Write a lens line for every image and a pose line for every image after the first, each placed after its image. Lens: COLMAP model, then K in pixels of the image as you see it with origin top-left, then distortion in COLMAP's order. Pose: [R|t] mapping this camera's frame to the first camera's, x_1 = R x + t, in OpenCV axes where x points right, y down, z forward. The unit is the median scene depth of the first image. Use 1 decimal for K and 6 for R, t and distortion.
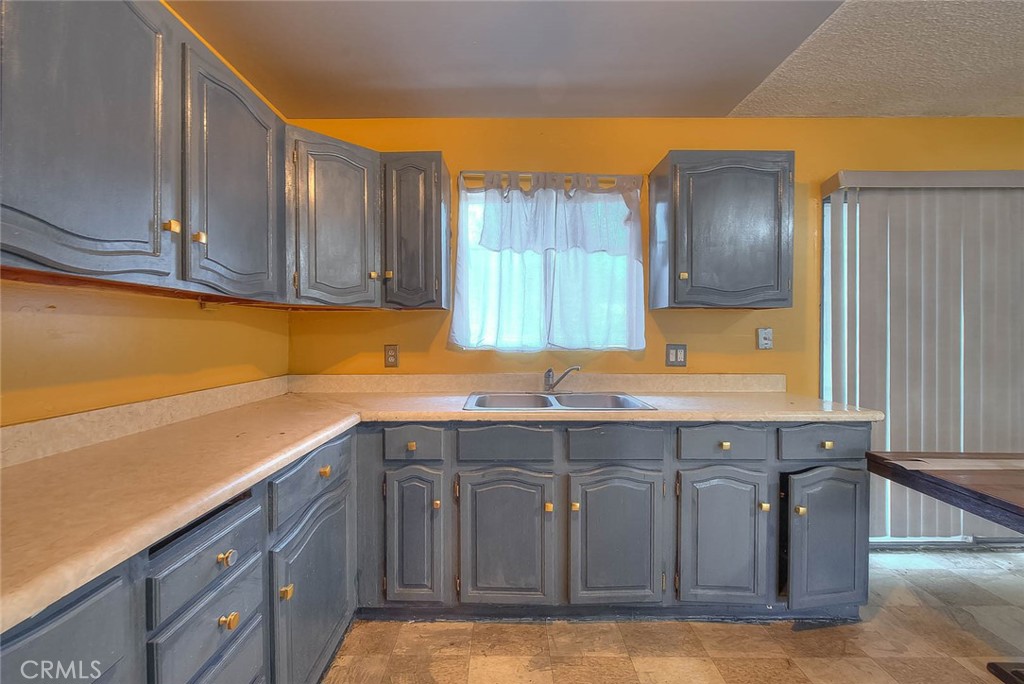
lens RADIAL K [[422.9, 0, 510.1], [0, 422.9, 339.1], [0, 0, 1]] dist [-0.000384, 0.000132]
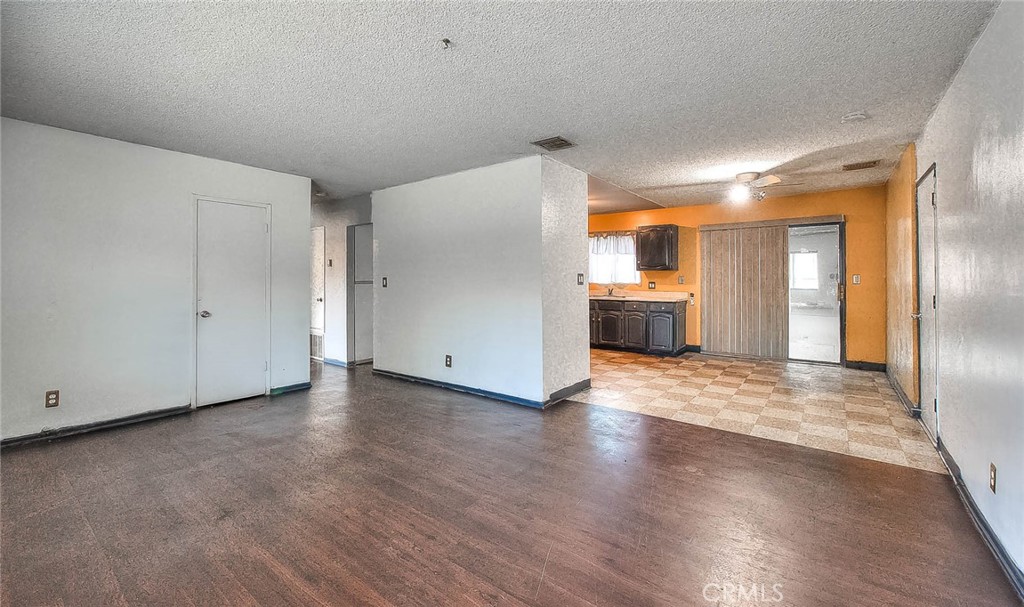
lens RADIAL K [[402.7, 0, 516.8], [0, 402.7, 274.5], [0, 0, 1]] dist [-0.020040, 0.000031]
pose [[0.799042, -0.004479, -0.601258, 1.612715], [-0.007364, 0.999824, -0.017235, 0.018630], [0.601230, 0.018199, 0.798869, -2.290552]]
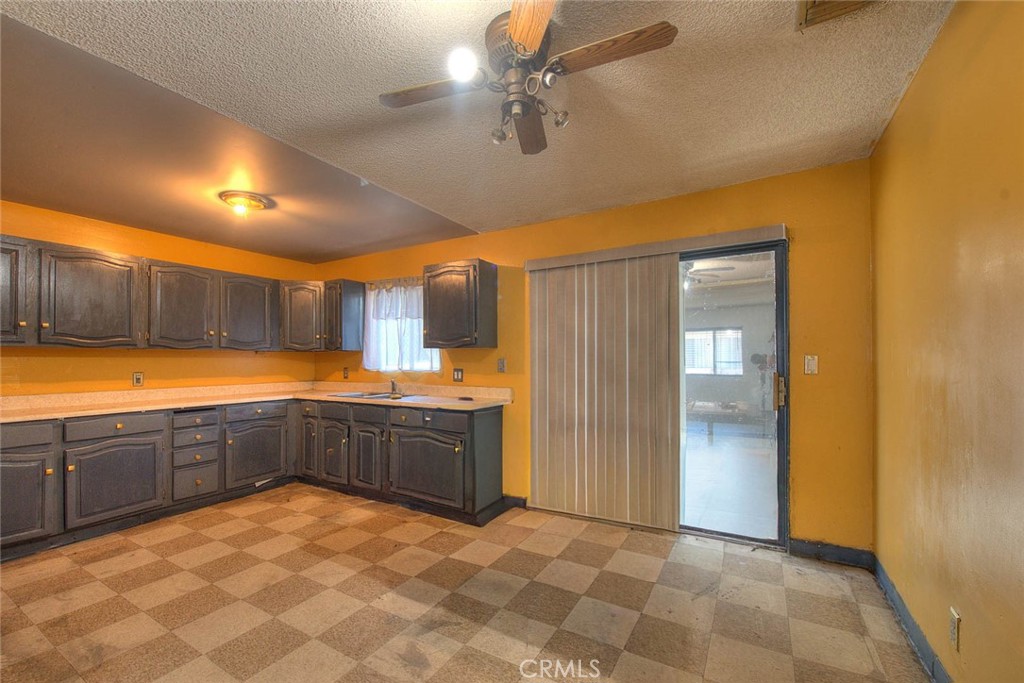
lens RADIAL K [[412.0, 0, 519.6], [0, 412.0, 356.9], [0, 0, 1]] dist [-0.001329, -0.000542]
pose [[0.872815, -0.005701, -0.488019, 1.666128], [-0.003101, 0.999847, -0.017226, -0.009194], [0.488042, 0.016548, 0.872663, -0.390355]]
